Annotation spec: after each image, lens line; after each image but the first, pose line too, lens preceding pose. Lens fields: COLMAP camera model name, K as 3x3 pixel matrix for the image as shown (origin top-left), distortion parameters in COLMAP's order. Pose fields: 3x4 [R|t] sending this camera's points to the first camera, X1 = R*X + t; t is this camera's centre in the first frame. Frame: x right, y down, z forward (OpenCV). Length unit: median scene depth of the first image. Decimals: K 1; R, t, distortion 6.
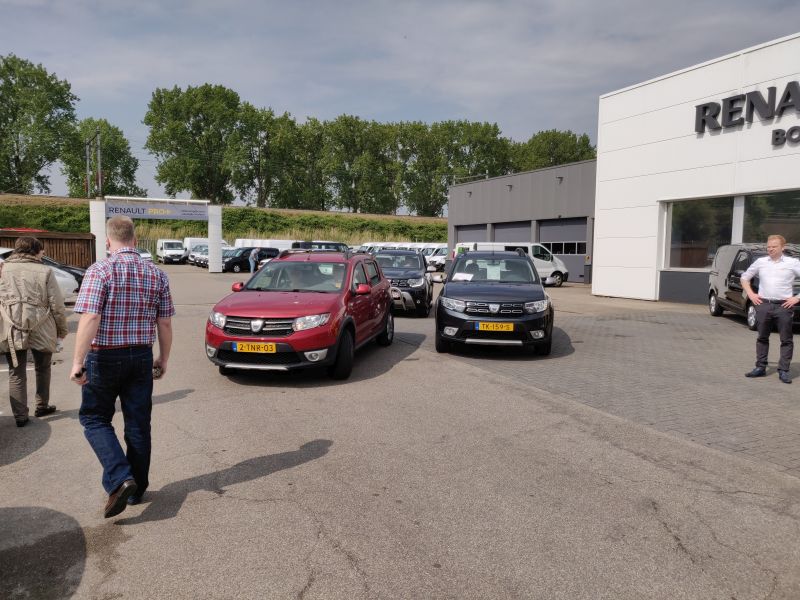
lens RADIAL K [[601.2, 0, 397.8], [0, 601.2, 290.3], [0, 0, 1]] dist [-0.022129, 0.068063]
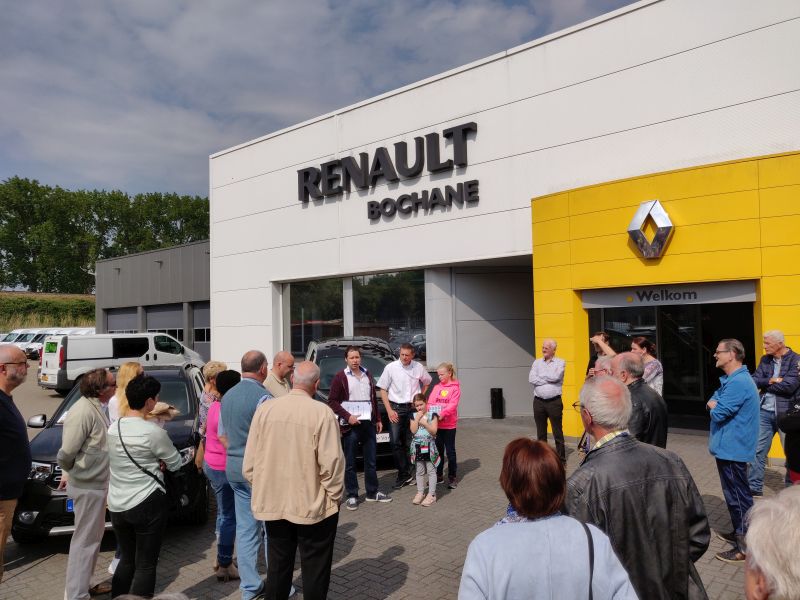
lens RADIAL K [[601.2, 0, 397.8], [0, 601.2, 290.3], [0, 0, 1]] dist [-0.022129, 0.068063]
pose [[0.906109, -0.004779, 0.423017, 0.045725], [0.058218, 0.991831, -0.113499, -0.006431], [-0.419019, 0.127470, 0.898985, 0.035801]]
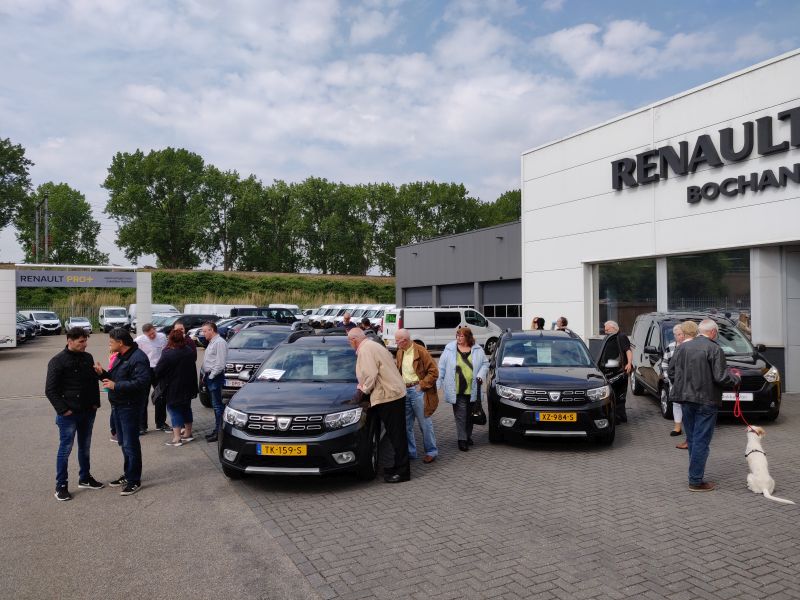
lens RADIAL K [[597.0, 0, 406.8], [0, 597.0, 291.8], [0, 0, 1]] dist [-0.001250, 0.043619]
pose [[0.998651, -0.018879, 0.048365, 0.022617], [0.023352, 0.995331, -0.093653, -0.004785], [-0.046372, 0.094657, 0.994429, 0.020051]]
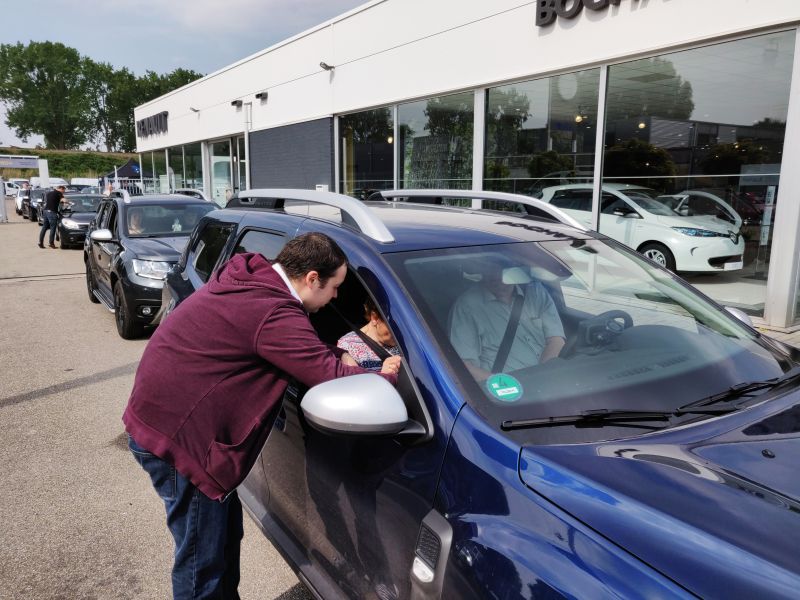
lens RADIAL K [[580.7, 0, 399.4], [0, 580.7, 295.9], [0, 0, 1]] dist [0.041632, -0.035576]
pose [[0.982633, -0.035429, 0.182148, 0.134086], [0.013872, 0.992882, 0.118290, 0.021899], [-0.185043, -0.113709, 0.976130, -0.307811]]
